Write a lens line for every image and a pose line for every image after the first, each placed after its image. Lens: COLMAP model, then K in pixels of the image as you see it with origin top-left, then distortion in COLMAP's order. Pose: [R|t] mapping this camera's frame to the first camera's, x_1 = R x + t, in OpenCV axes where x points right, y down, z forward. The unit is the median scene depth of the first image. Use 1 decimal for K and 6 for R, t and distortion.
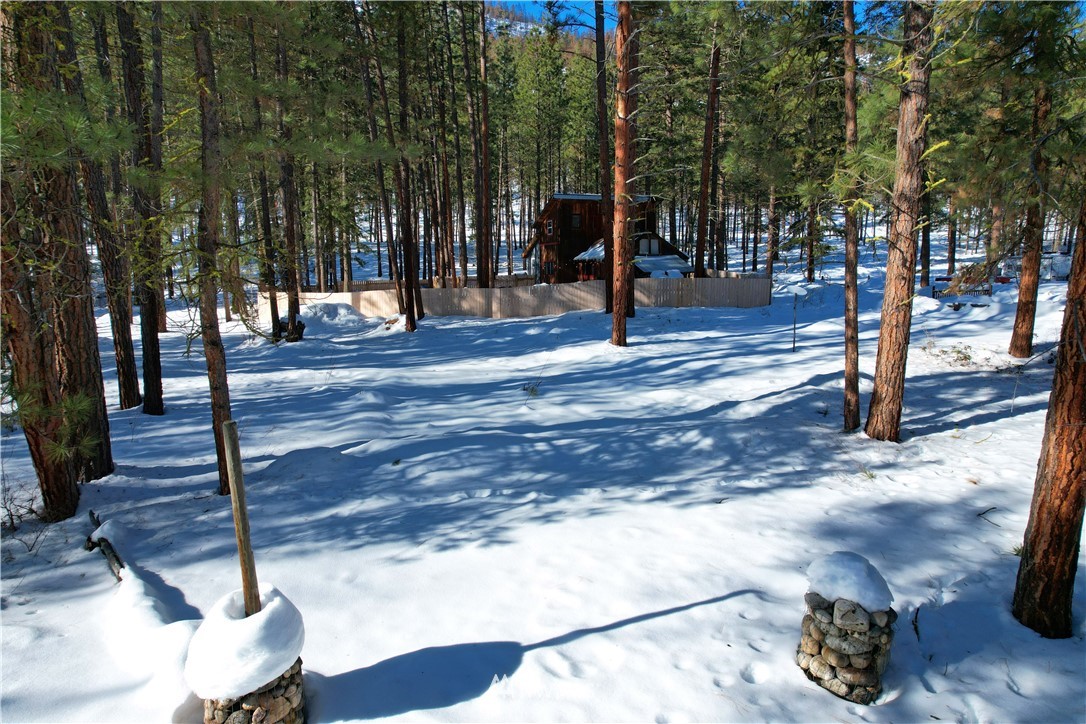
lens RADIAL K [[690.0, 0, 547.4], [0, 690.0, 366.5], [0, 0, 1]] dist [-0.058627, 0.035742]
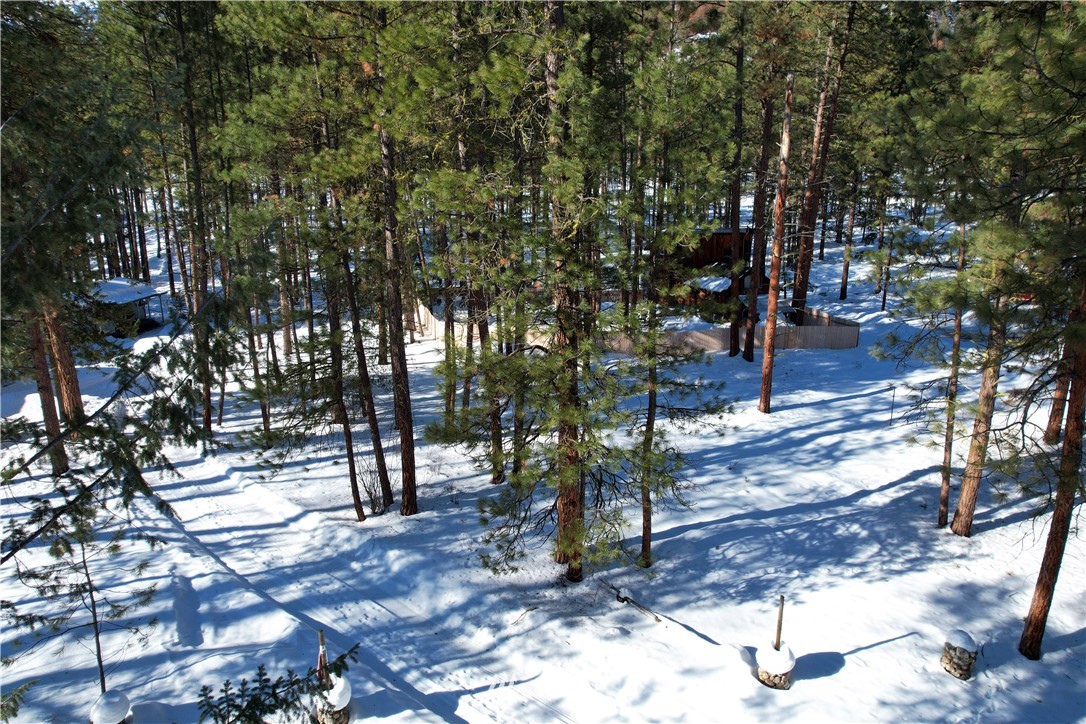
lens RADIAL K [[690.0, 0, 539.2], [0, 690.0, 366.0], [0, 0, 1]] dist [-0.058627, 0.035742]
pose [[0.998255, 0.027840, -0.052079, -0.660404], [-0.022826, 0.995262, 0.094514, -0.575488], [0.054464, -0.093160, 0.994160, -0.995645]]
